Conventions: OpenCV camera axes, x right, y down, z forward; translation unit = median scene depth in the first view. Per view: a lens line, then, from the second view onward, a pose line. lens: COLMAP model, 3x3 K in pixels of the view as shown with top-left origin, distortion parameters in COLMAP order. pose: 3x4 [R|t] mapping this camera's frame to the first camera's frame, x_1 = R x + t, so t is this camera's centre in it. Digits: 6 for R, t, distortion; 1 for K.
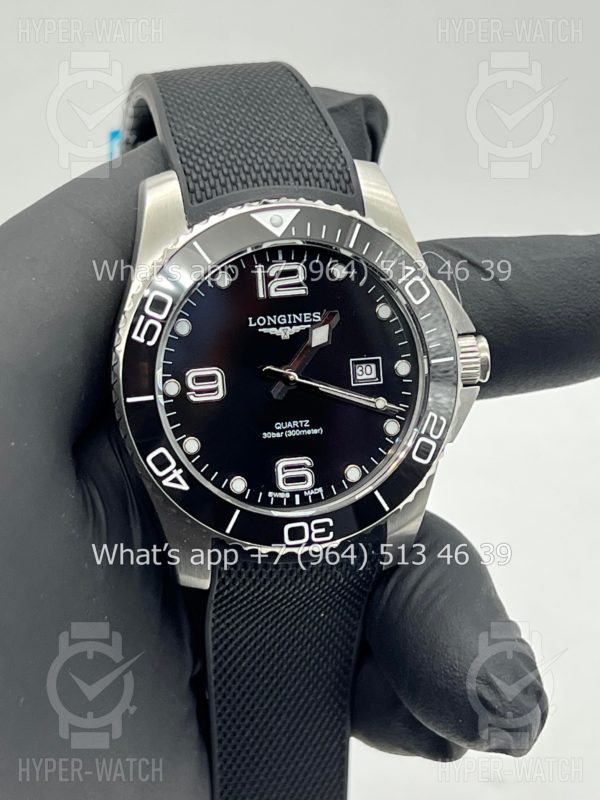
lens RADIAL K [[1775.9, 0, 300.0], [0, 1775.9, 400.0], [0, 0, 1]] dist [-0.013490, -0.074526]
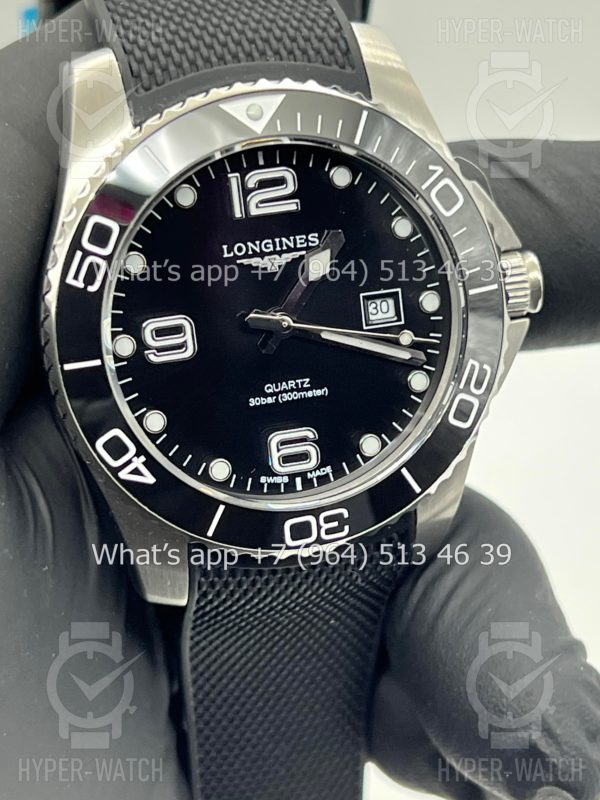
lens RADIAL K [[1854.2, 0, 300.0], [0, 1854.2, 400.0], [0, 0, 1]] dist [0.157638, 0.049308]
pose [[0.998176, -0.049815, 0.034101, -0.026138], [0.047363, 0.996473, 0.069266, -0.034072], [-0.037431, -0.067525, 0.997015, 0.219979]]
